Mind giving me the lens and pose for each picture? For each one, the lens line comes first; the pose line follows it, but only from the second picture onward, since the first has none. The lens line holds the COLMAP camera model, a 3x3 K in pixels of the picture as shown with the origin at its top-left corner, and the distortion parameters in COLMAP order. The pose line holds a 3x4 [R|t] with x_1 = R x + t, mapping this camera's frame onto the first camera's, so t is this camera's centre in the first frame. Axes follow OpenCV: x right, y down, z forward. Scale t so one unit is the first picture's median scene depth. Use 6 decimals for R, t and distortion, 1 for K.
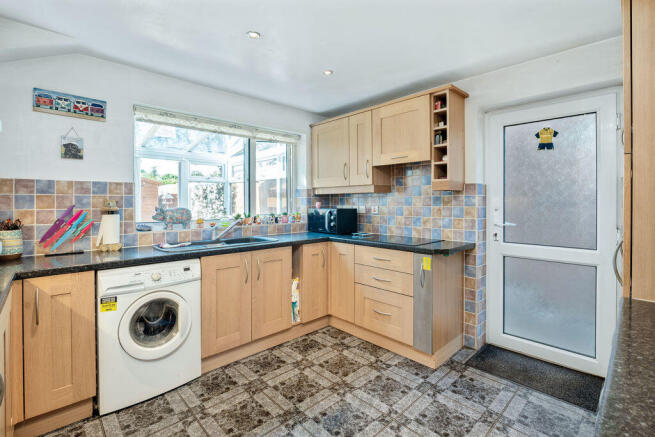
lens RADIAL K [[297.2, 0, 326.9], [0, 297.2, 193.2], [0, 0, 1]] dist [0.002324, 0.000131]
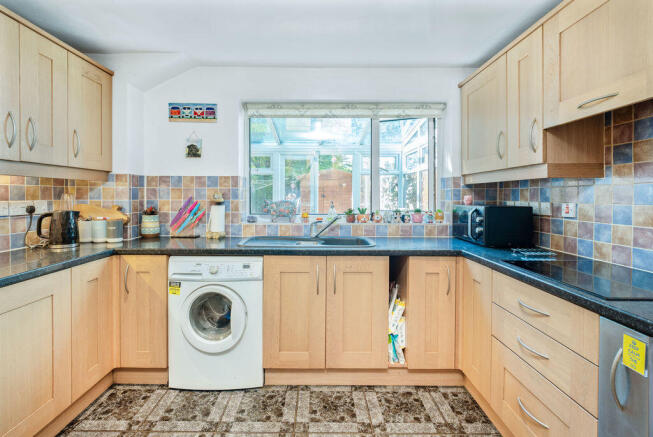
lens RADIAL K [[296.3, 0, 325.9], [0, 296.3, 193.2], [0, 0, 1]] dist [0.002324, 0.000131]
pose [[0.734328, -0.000974, -0.678794, 0.290125], [0.014993, 0.999778, 0.014784, 0.015215], [0.678629, -0.021033, 0.734180, 0.426101]]
